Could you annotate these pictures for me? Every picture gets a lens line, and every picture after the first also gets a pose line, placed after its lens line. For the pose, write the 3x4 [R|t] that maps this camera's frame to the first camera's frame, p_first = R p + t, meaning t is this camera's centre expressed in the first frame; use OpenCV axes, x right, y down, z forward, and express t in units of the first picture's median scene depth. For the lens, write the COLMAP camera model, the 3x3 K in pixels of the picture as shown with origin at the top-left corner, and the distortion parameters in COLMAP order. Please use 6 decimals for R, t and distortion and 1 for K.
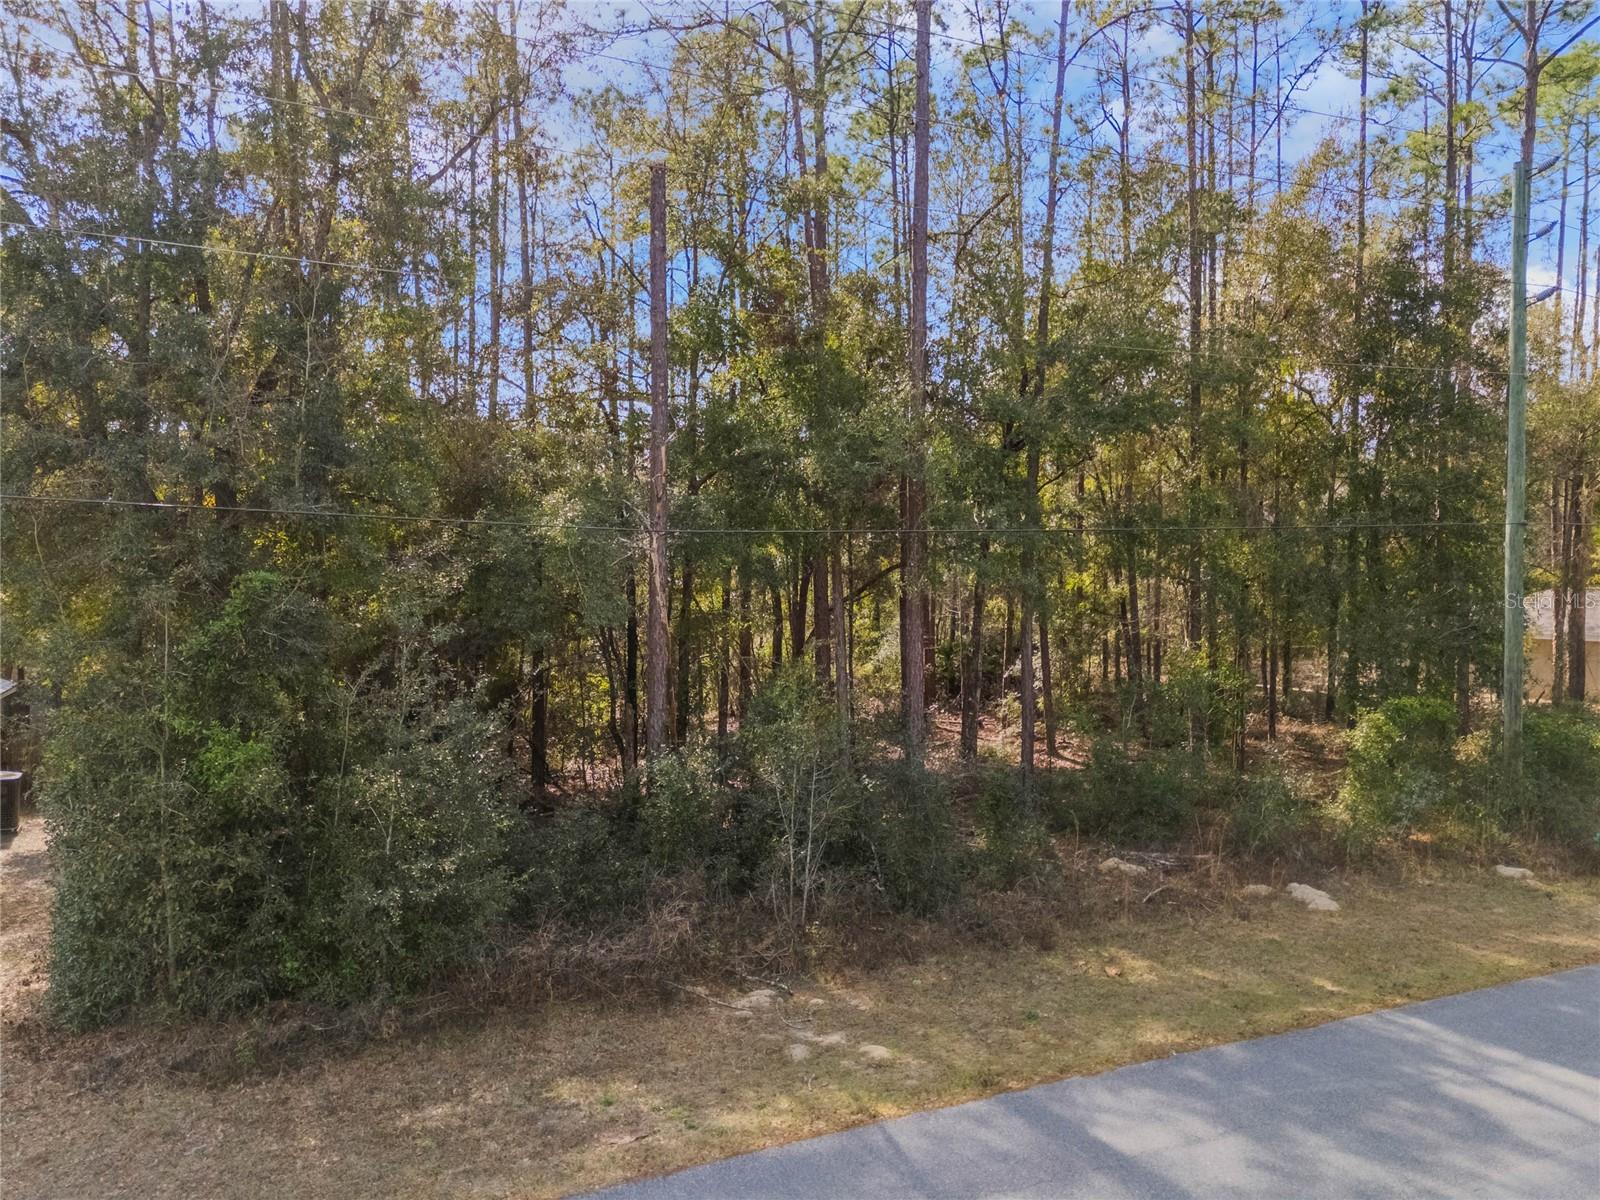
lens RADIAL K [[1176.0, 0, 800.0], [0, 1176.0, 600.0], [0, 0, 1]] dist [0.075431, -0.072499]
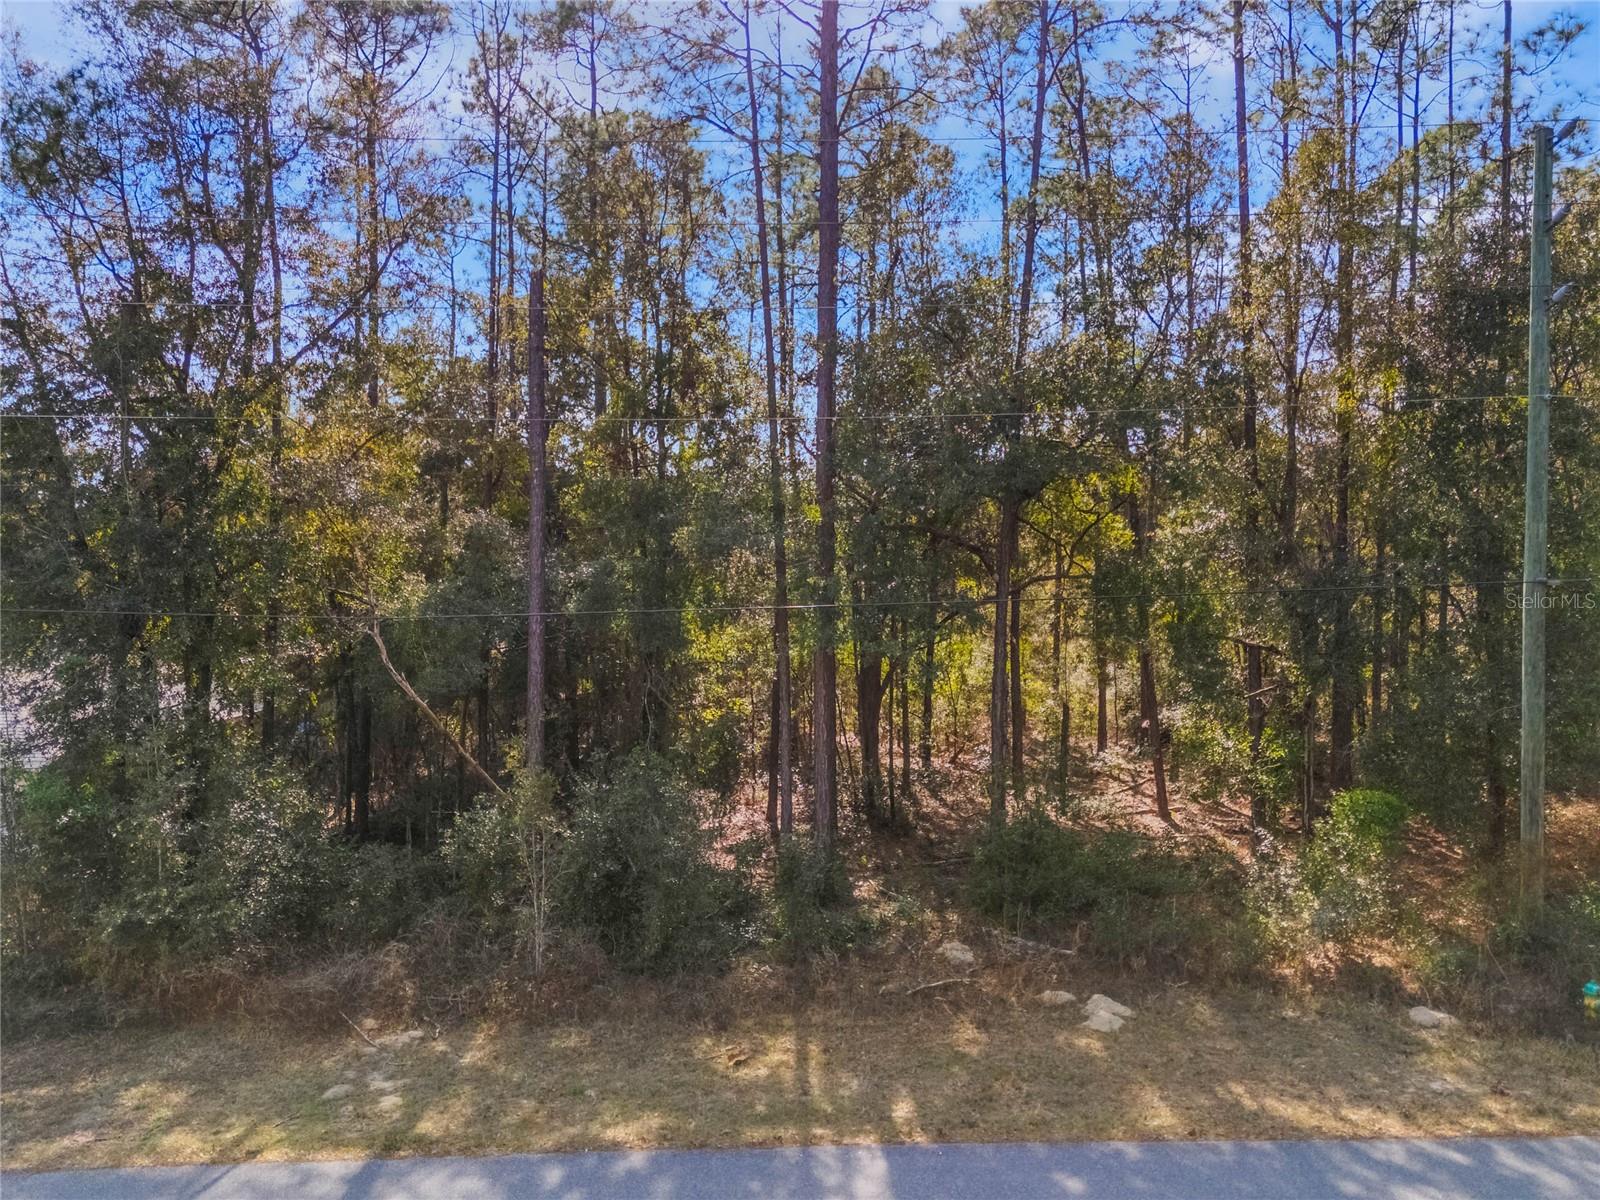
lens RADIAL K [[1176.0, 0, 800.0], [0, 1176.0, 600.0], [0, 0, 1]] dist [0.075431, -0.072499]
pose [[0.908760, 0.001650, -0.417316, 0.835572], [0.003997, 0.999912, 0.012656, -0.109356], [0.417300, -0.013170, 0.908673, 0.113082]]
